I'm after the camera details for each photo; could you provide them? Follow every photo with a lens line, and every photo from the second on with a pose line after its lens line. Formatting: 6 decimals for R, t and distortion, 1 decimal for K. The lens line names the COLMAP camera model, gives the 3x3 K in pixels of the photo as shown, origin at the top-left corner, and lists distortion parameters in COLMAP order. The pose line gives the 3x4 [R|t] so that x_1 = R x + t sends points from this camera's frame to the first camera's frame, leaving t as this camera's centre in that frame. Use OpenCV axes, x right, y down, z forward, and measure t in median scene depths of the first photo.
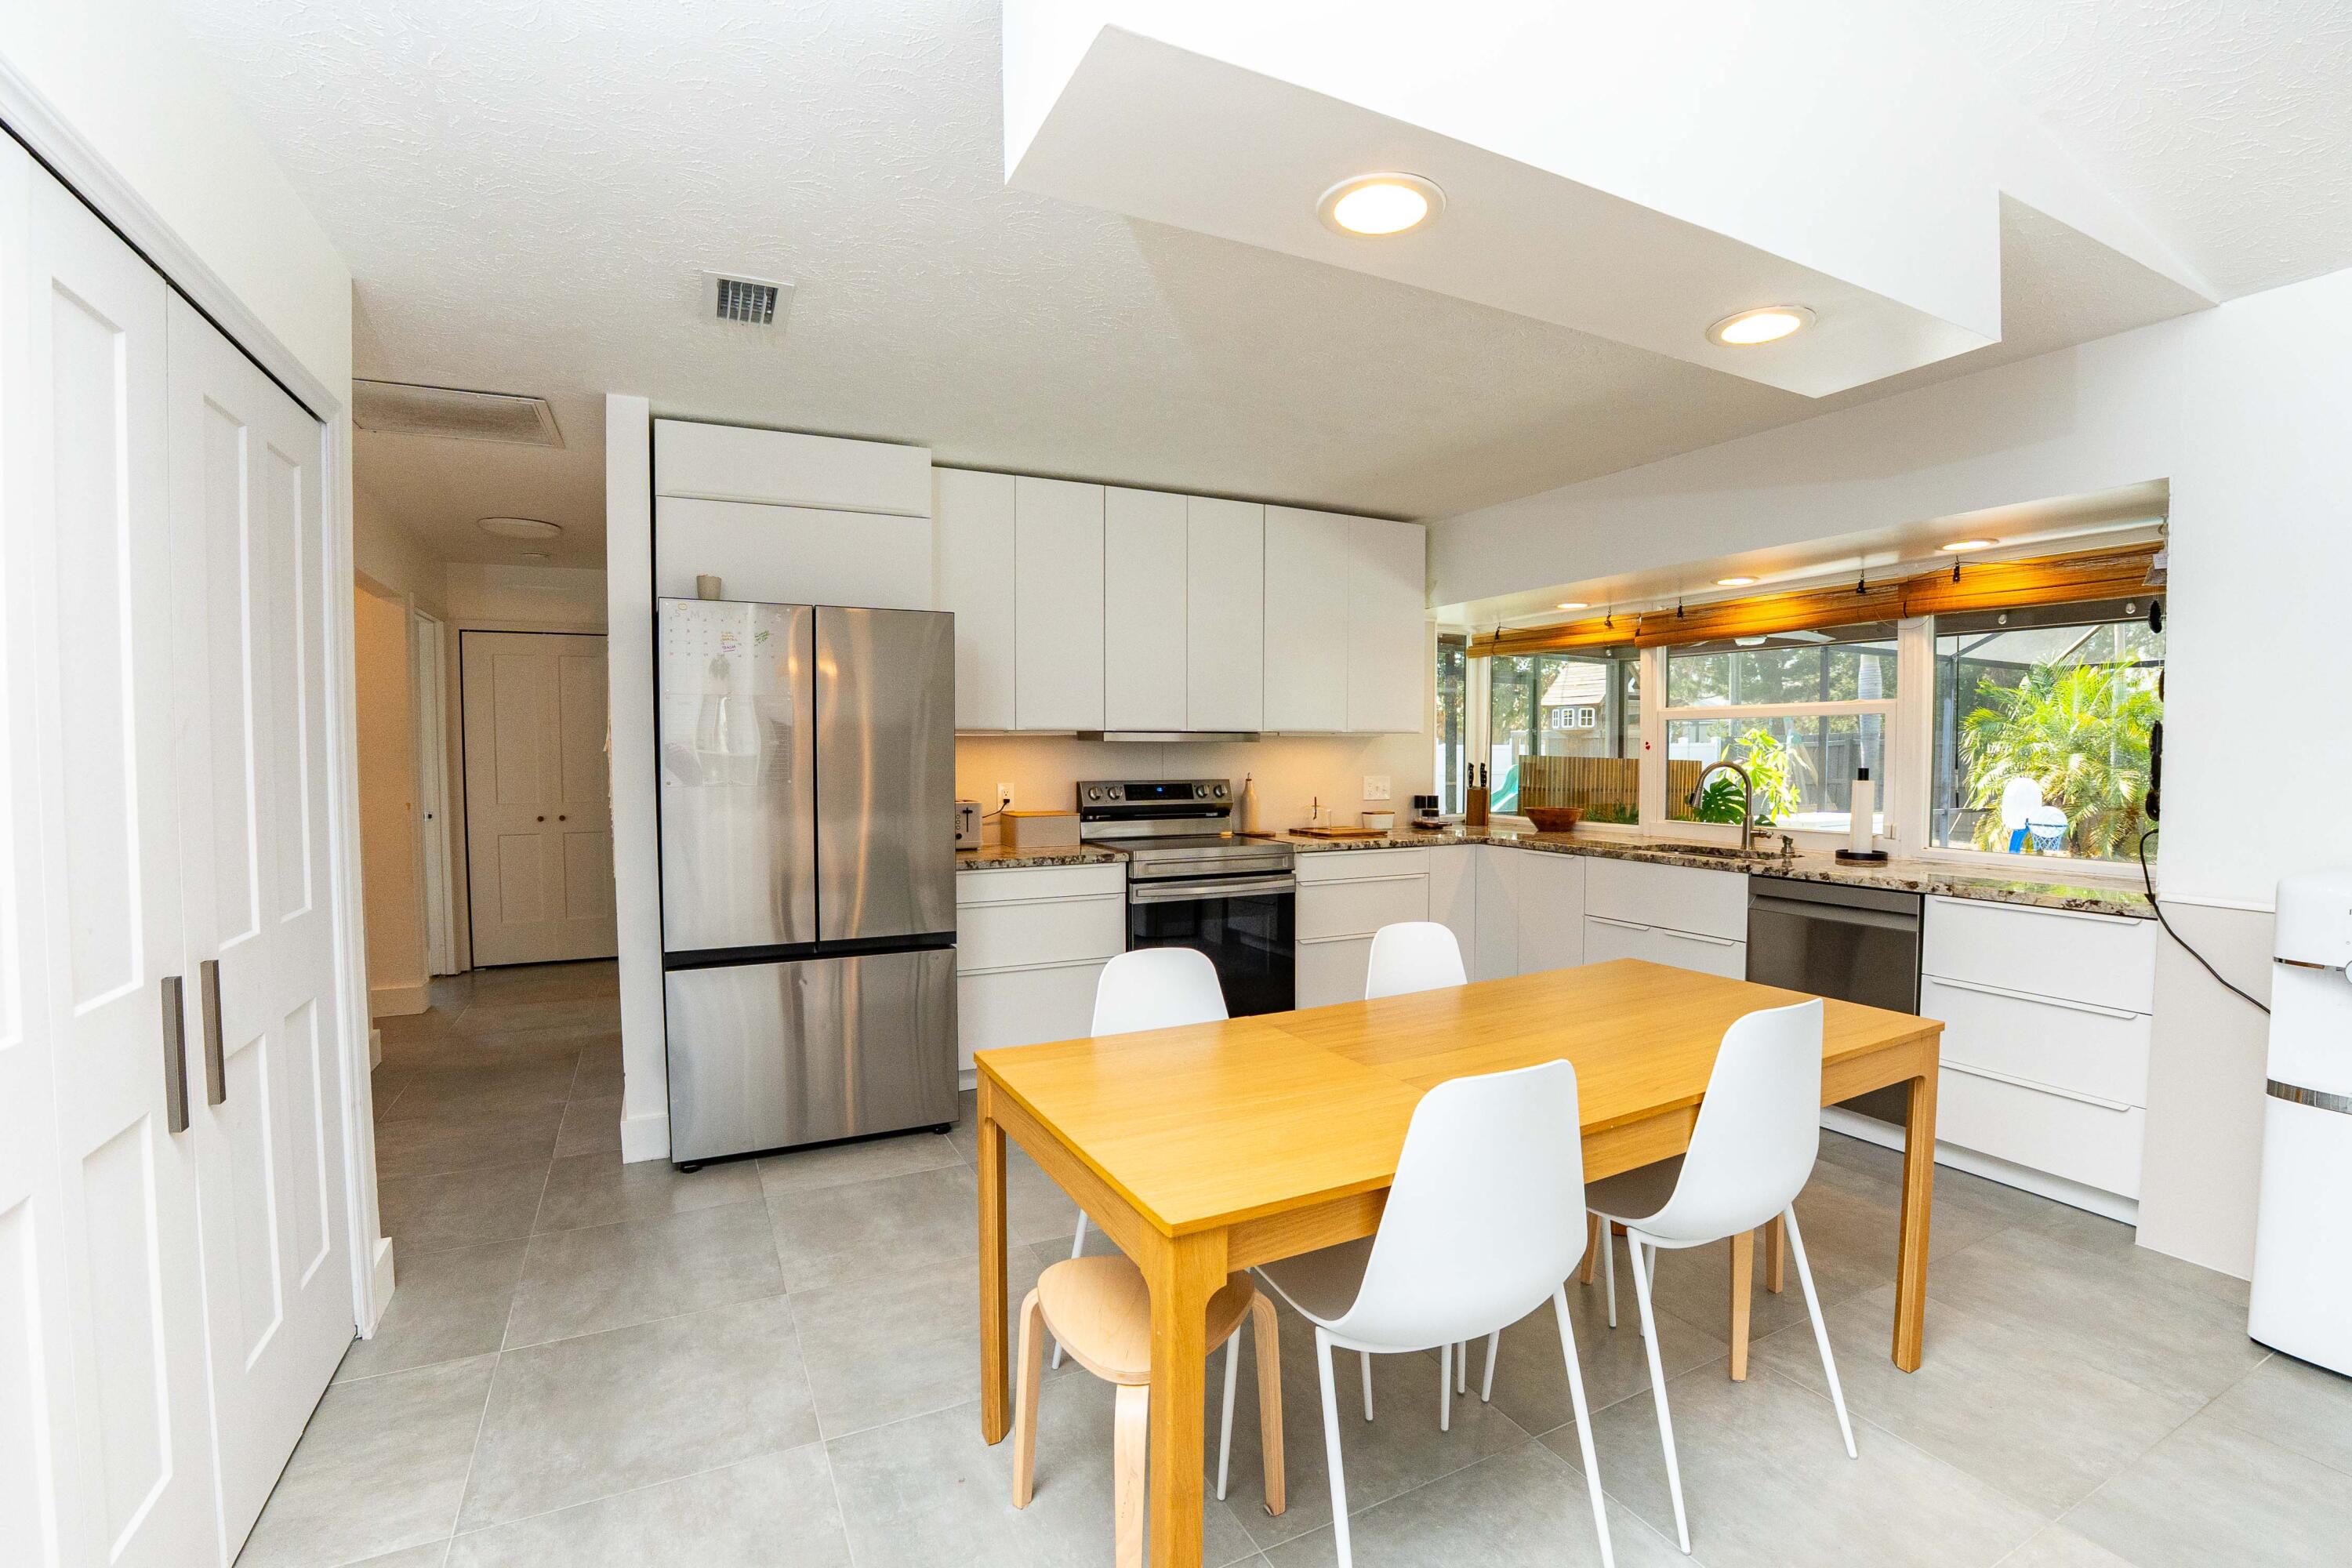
lens RADIAL K [[1009.2, 0, 1176.0], [0, 1009.2, 784.0], [0, 0, 1]] dist [-0.062973, -0.000183]
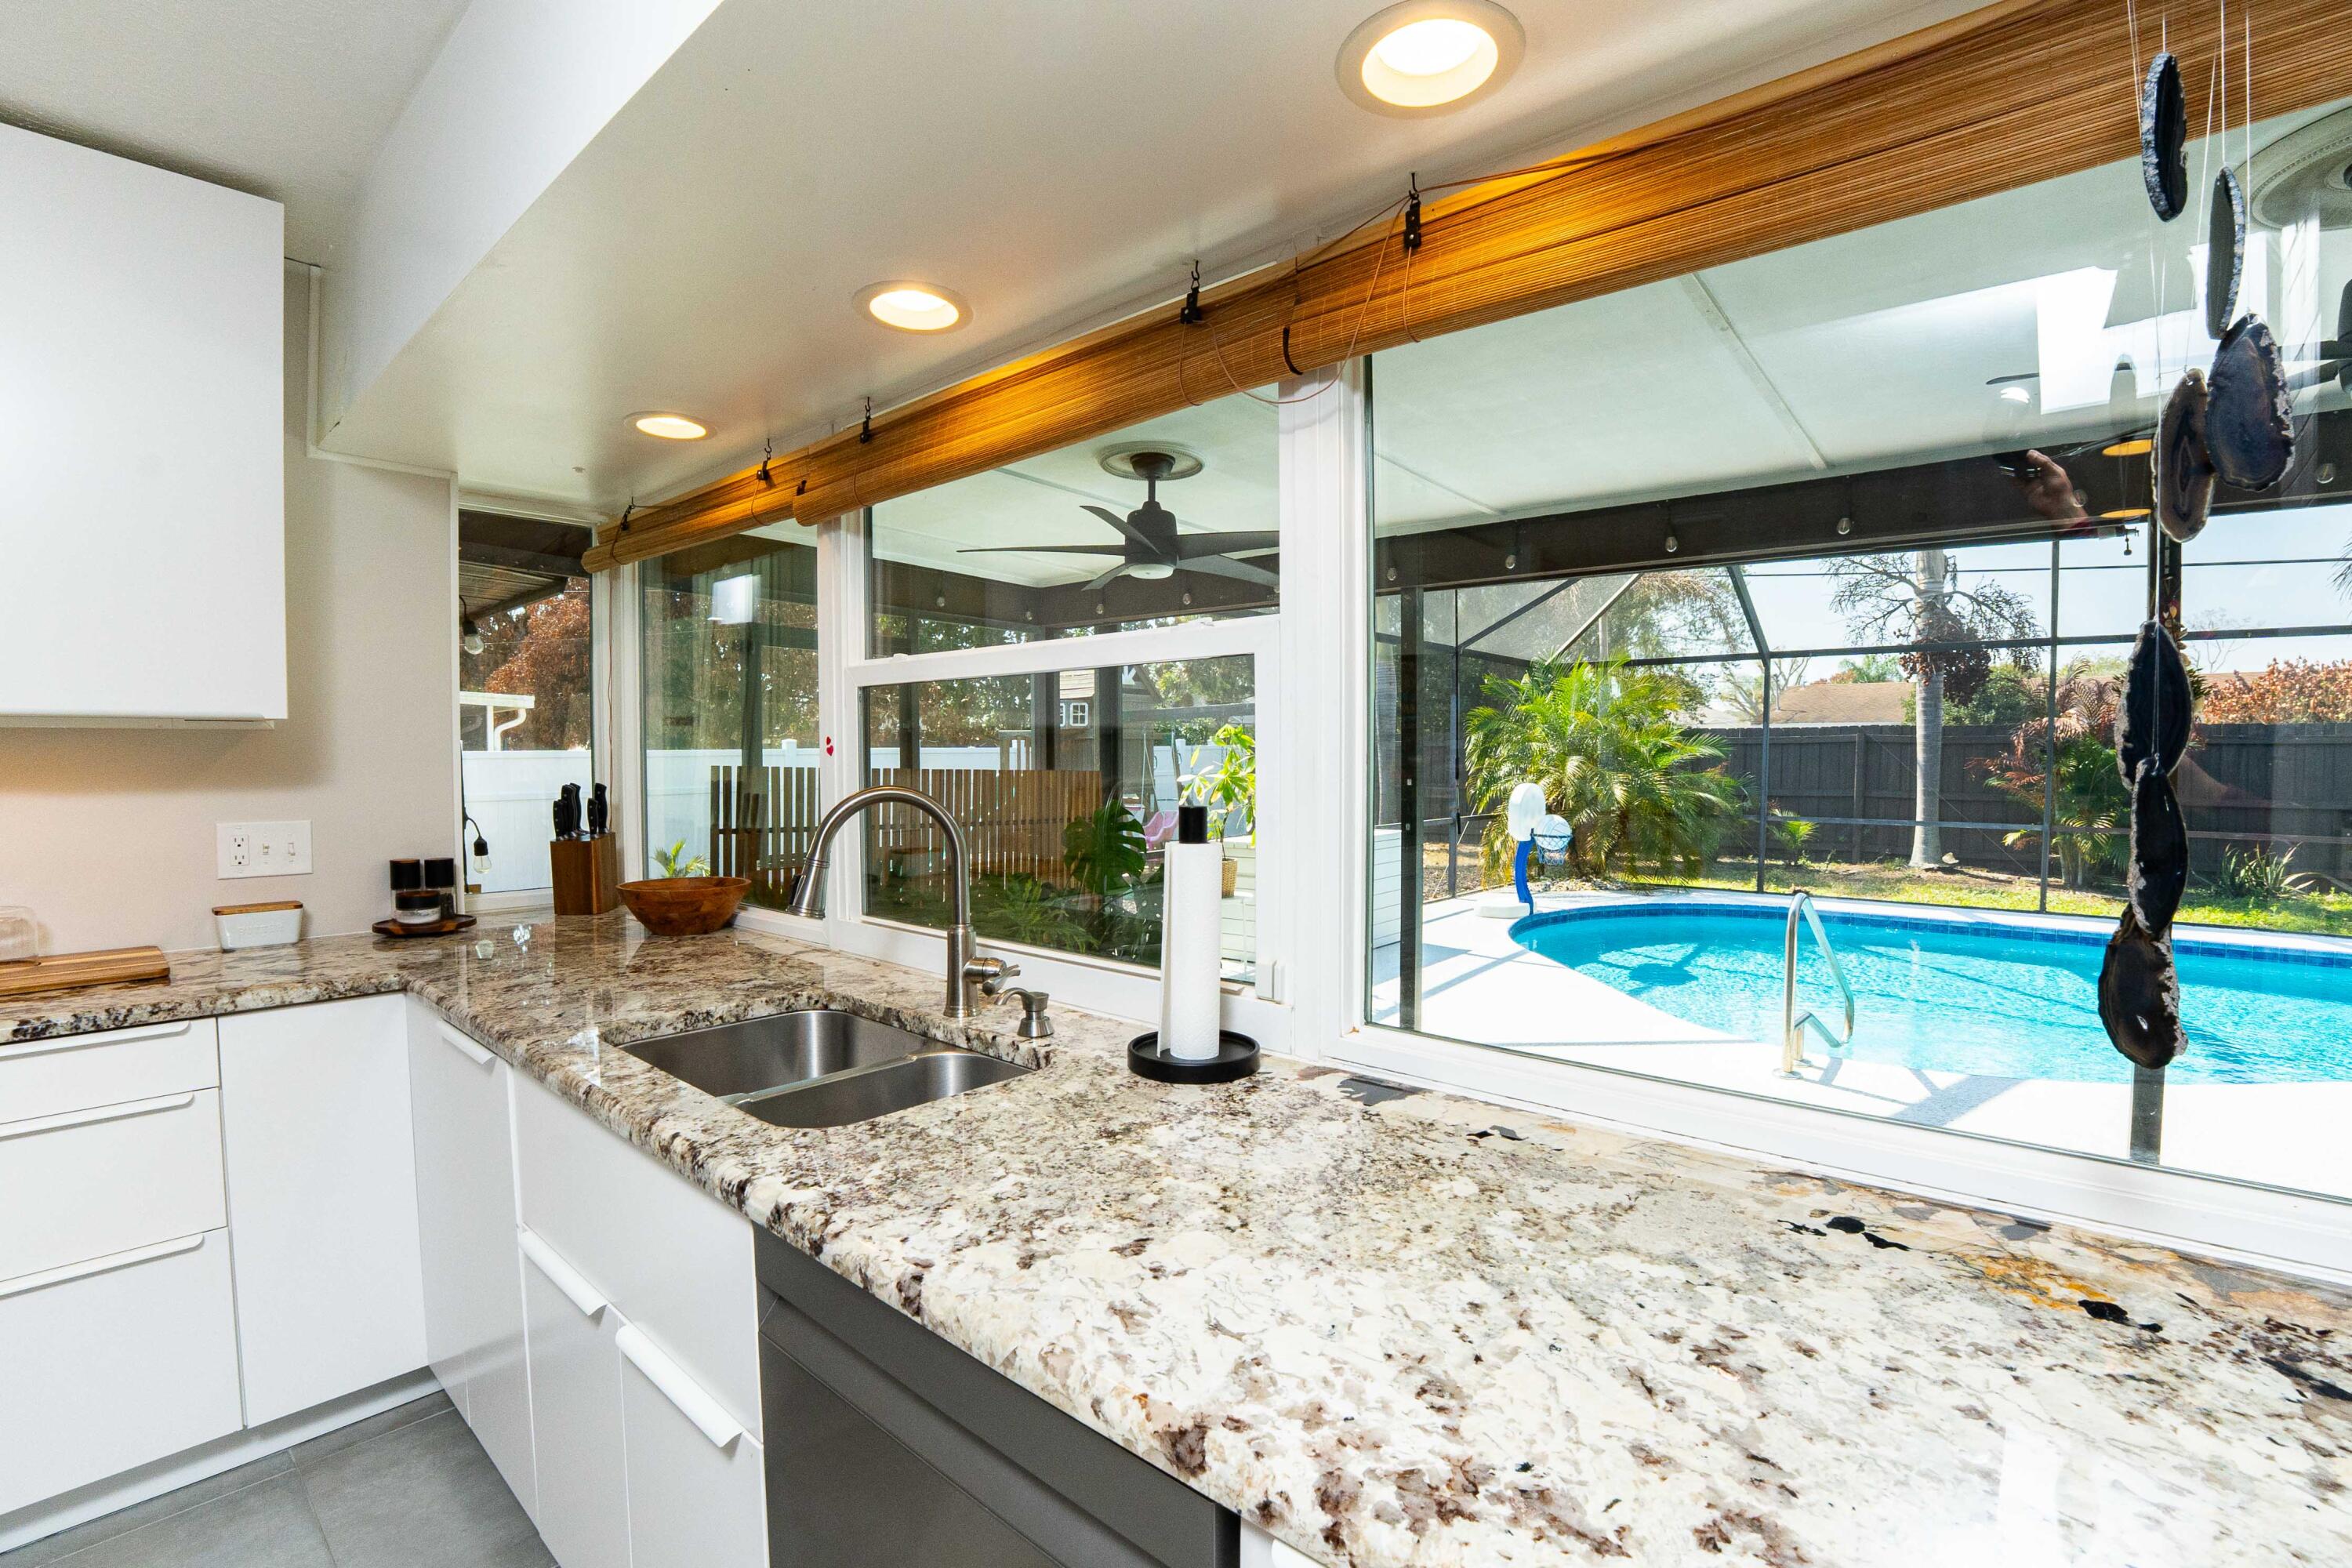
lens RADIAL K [[1009.2, 0, 1176.0], [0, 1009.2, 784.0], [0, 0, 1]] dist [-0.062973, -0.000183]
pose [[0.922602, -0.012360, 0.385556, 0.217822], [0.013440, 0.999910, -0.000106, -0.009671], [-0.385519, 0.005280, 0.922685, 0.260706]]
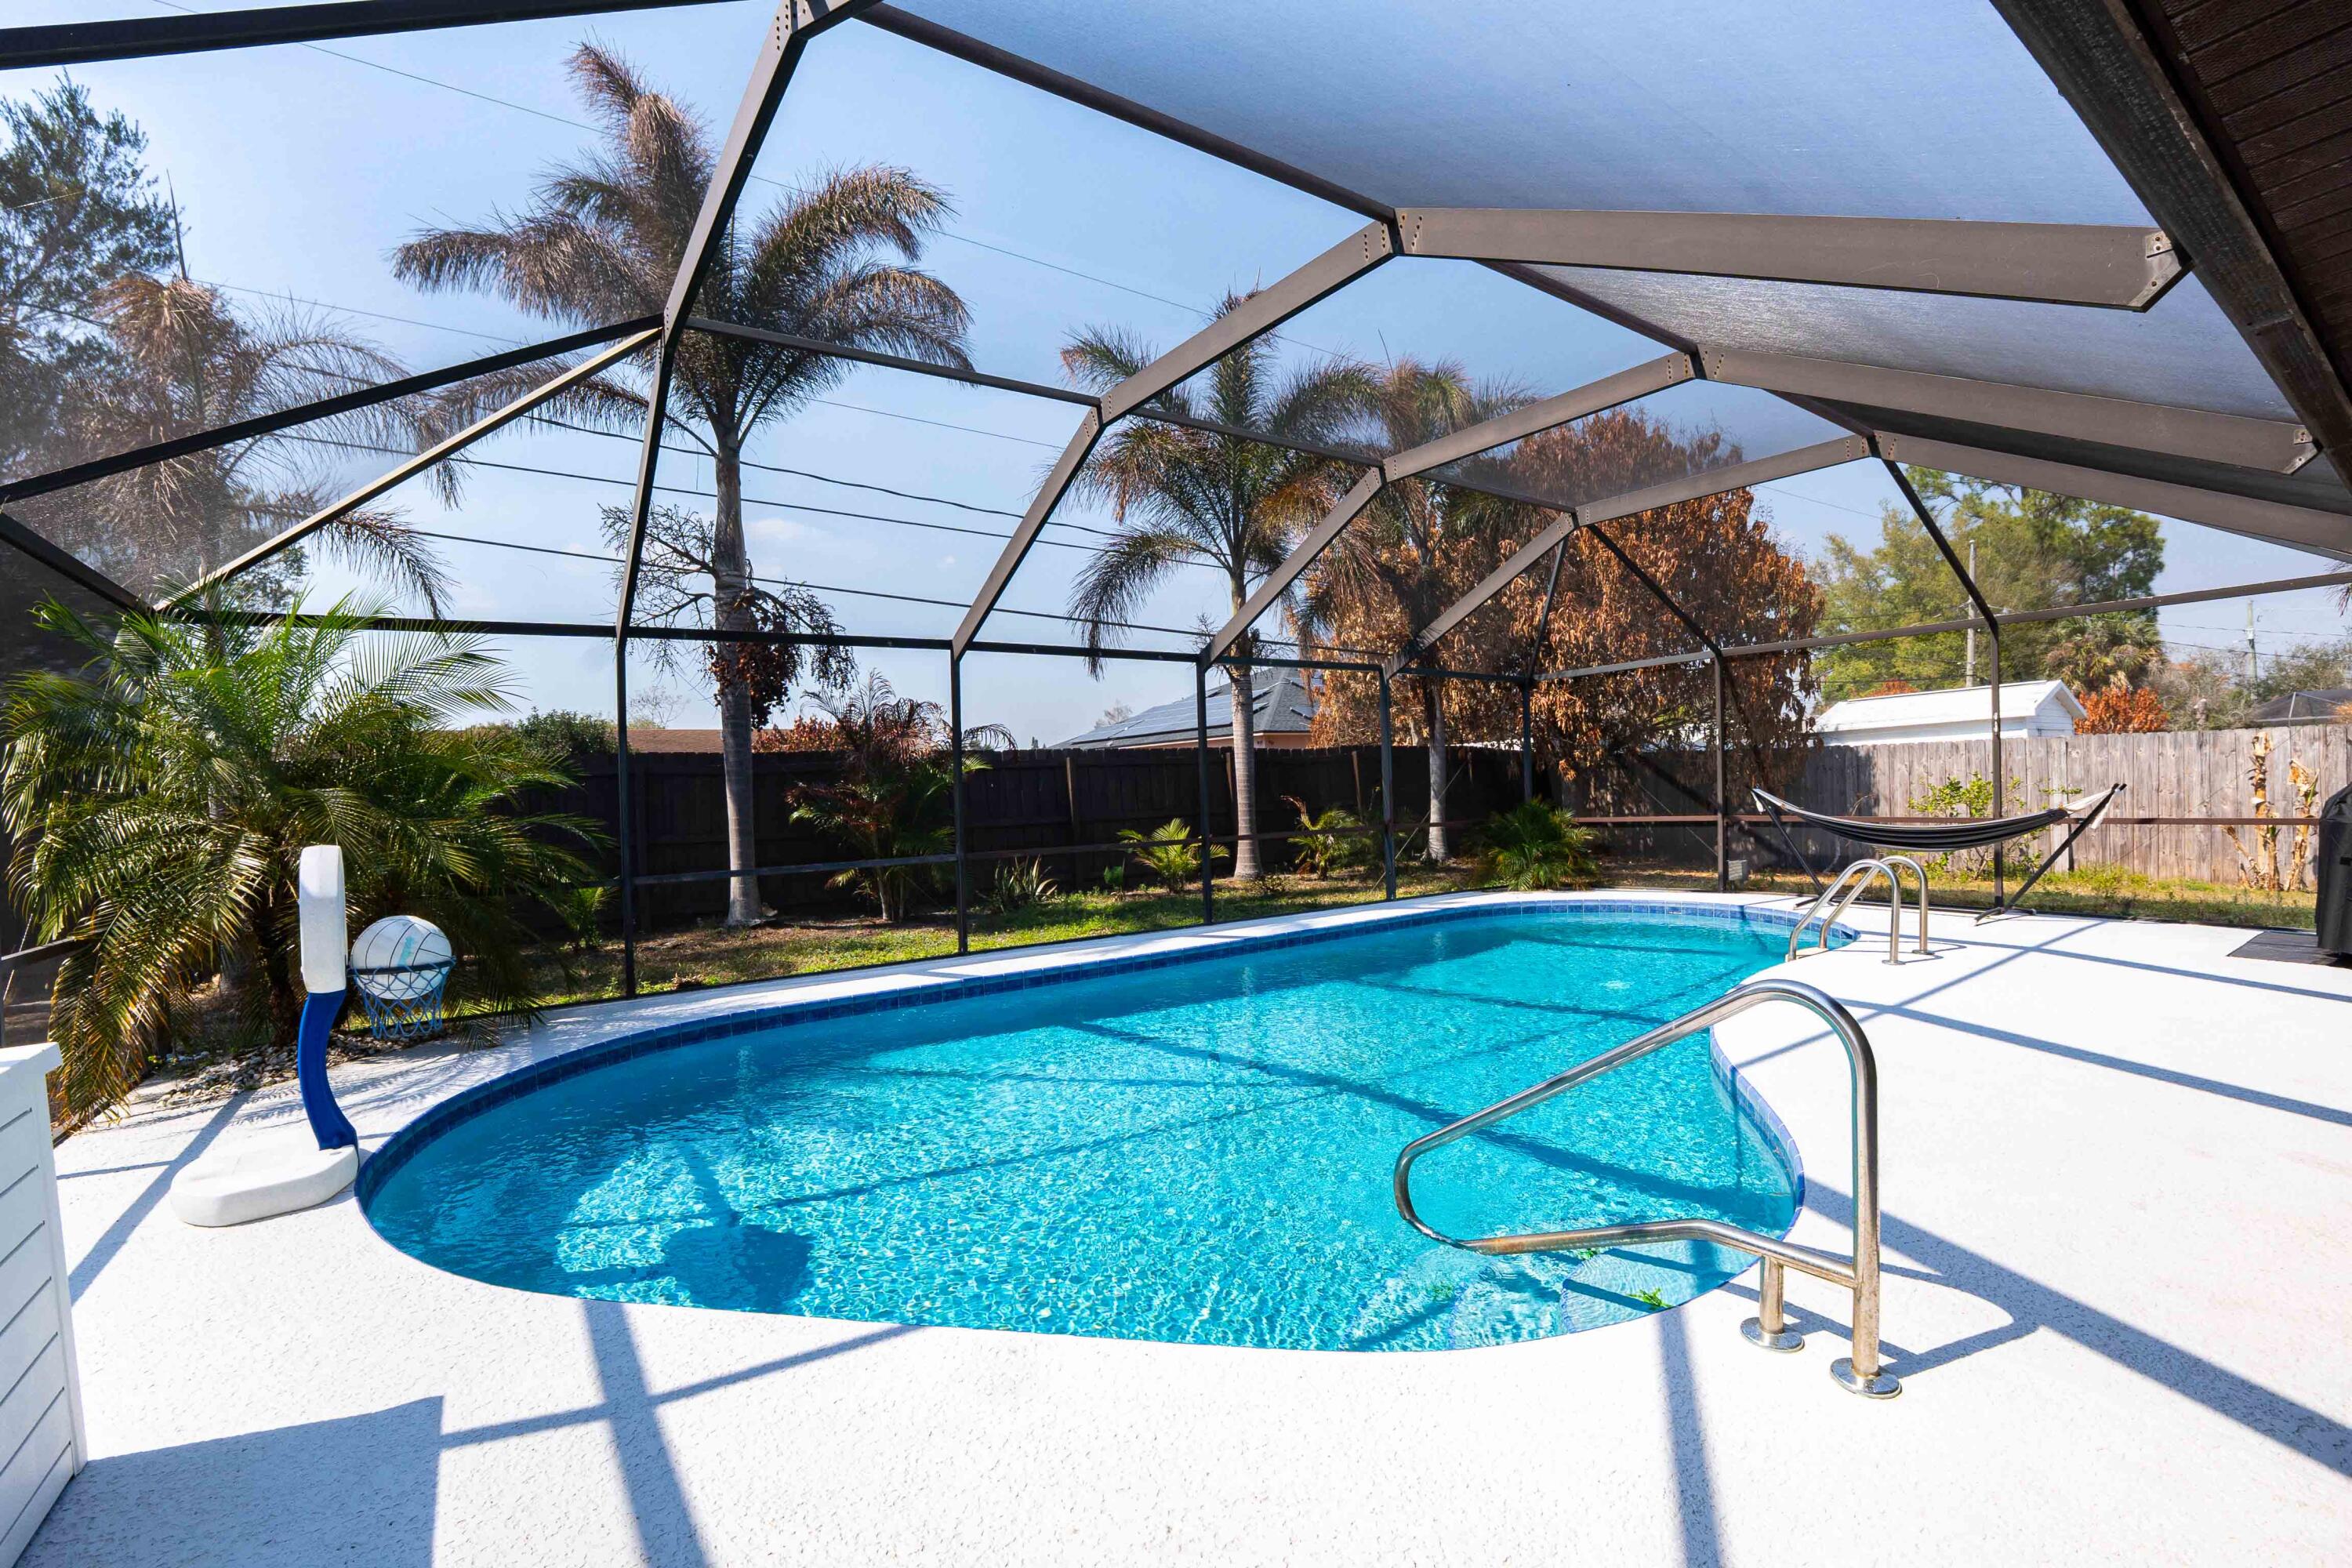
lens RADIAL K [[1009.2, 0, 1176.0], [0, 1009.2, 784.0], [0, 0, 1]] dist [-0.062973, -0.000183]
pose [[-0.152973, 0.014387, 0.988126, 0.431595], [0.073015, 0.997326, -0.003217, -0.002827], [-0.985529, 0.071656, -0.153615, 0.636540]]
